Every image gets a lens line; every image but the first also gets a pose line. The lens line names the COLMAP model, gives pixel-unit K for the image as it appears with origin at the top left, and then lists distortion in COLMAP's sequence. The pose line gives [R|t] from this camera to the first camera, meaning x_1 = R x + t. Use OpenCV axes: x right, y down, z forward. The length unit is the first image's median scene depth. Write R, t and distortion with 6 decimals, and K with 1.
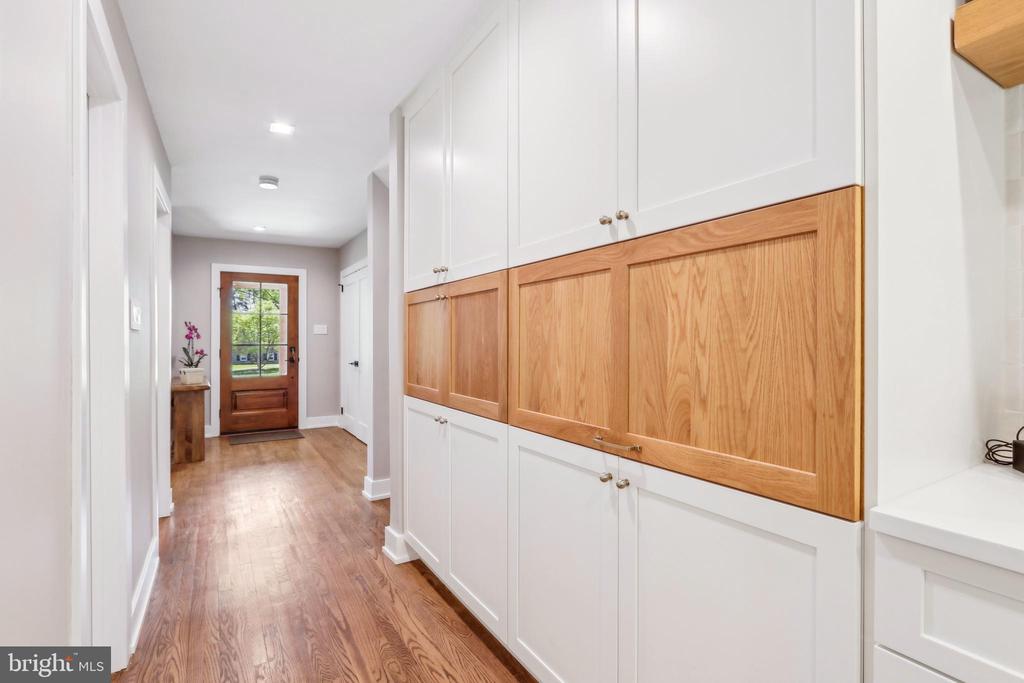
lens RADIAL K [[491.7, 0, 505.0], [0, 491.7, 339.7], [0, 0, 1]] dist [-0.012778, 0.000512]
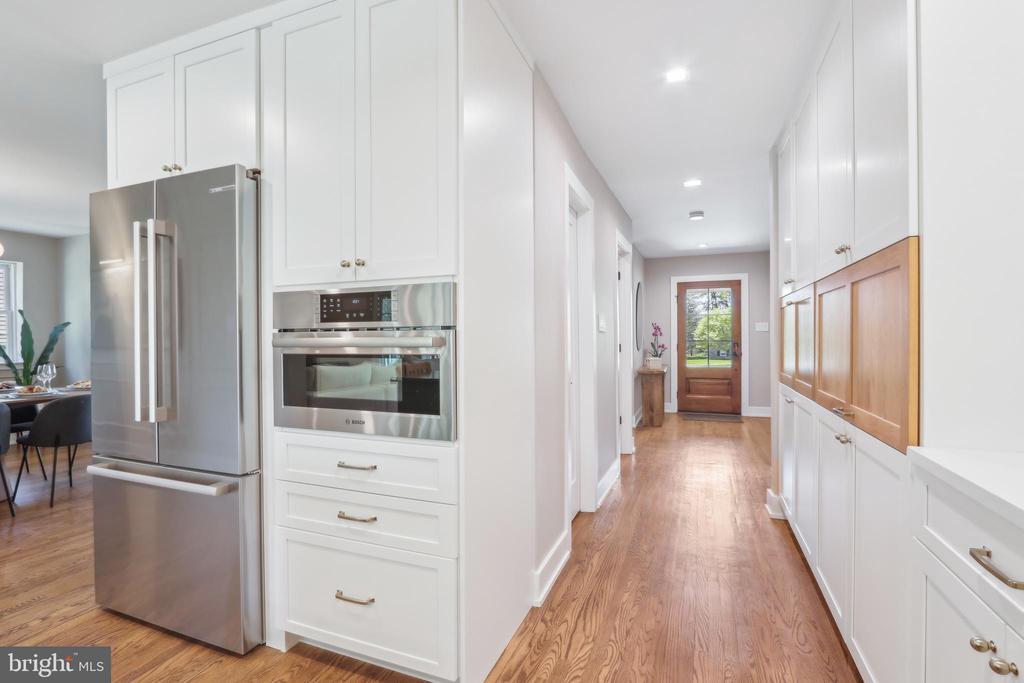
lens RADIAL K [[491.7, 0, 505.0], [0, 491.7, 339.7], [0, 0, 1]] dist [-0.012778, 0.000512]
pose [[0.606715, 0.002634, -0.794915, 0.163529], [0.003410, 0.999977, 0.005916, -0.000864], [0.794912, -0.006300, 0.606692, -0.130960]]
